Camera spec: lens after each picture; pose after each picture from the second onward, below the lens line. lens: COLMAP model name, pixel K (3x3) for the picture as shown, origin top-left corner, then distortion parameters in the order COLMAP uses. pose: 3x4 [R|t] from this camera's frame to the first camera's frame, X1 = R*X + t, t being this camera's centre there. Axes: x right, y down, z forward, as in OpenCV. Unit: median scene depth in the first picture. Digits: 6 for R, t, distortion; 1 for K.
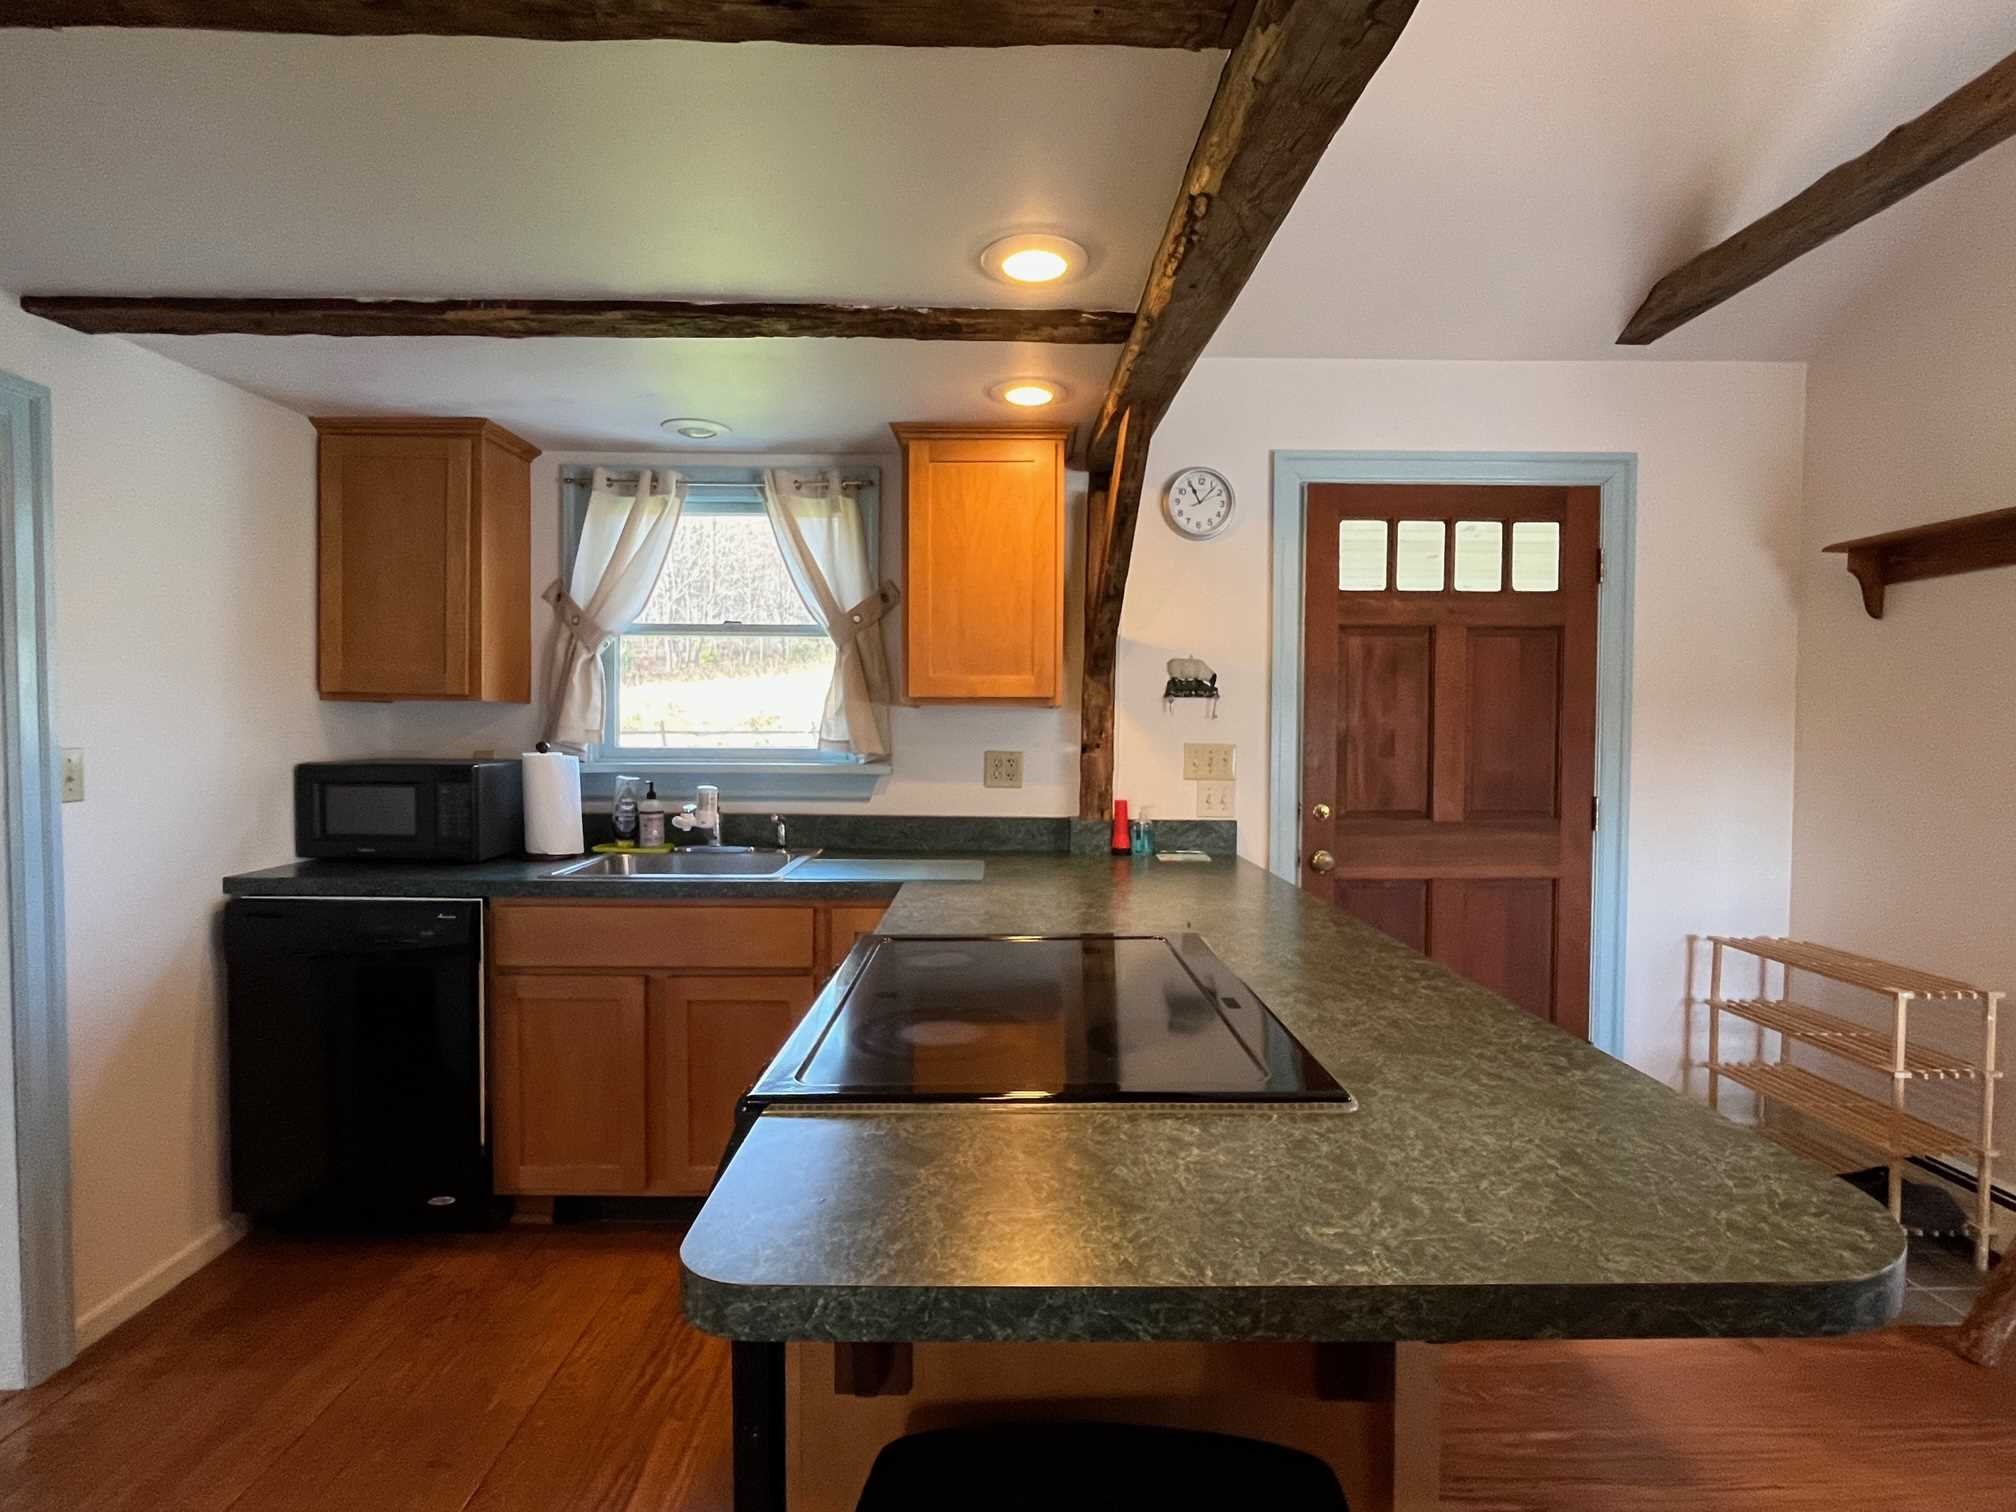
lens RADIAL K [[1000.1, 0, 1008.6], [0, 1000.1, 753.6], [0, 0, 1]] dist [-0.008209, 0.002090]
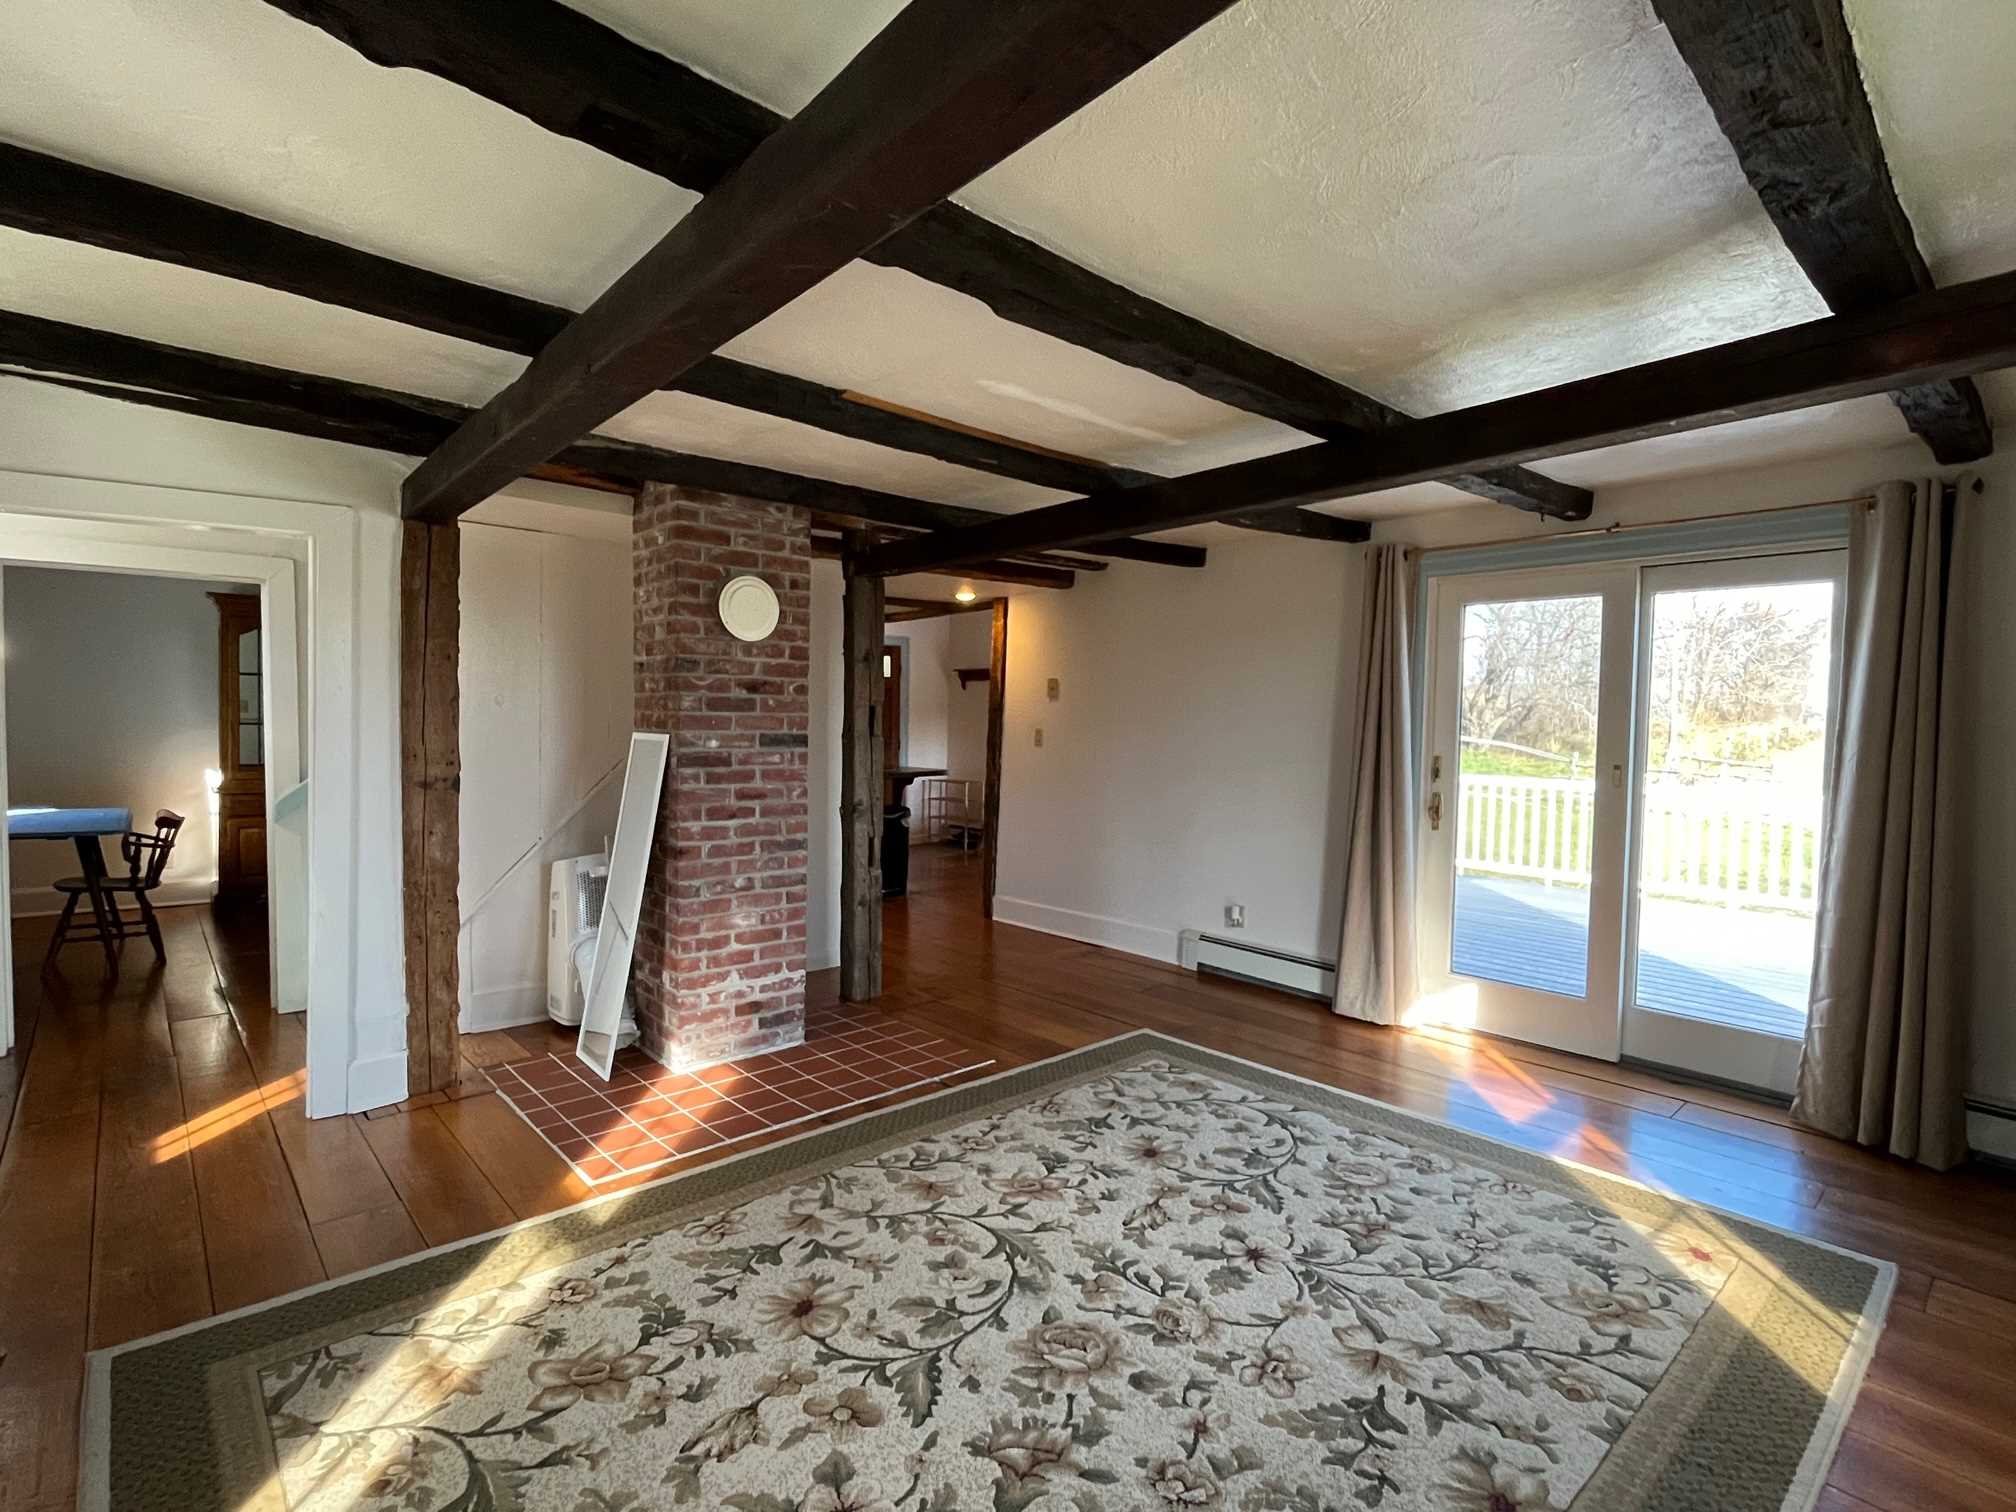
lens RADIAL K [[1000.1, 0, 1013.6], [0, 1000.1, 755.9], [0, 0, 1]] dist [-0.008209, 0.002090]
pose [[0.754519, -0.021116, 0.655939, -1.356918], [0.008106, 0.999706, 0.022857, 0.027307], [-0.656229, -0.011929, 0.754468, -1.822063]]
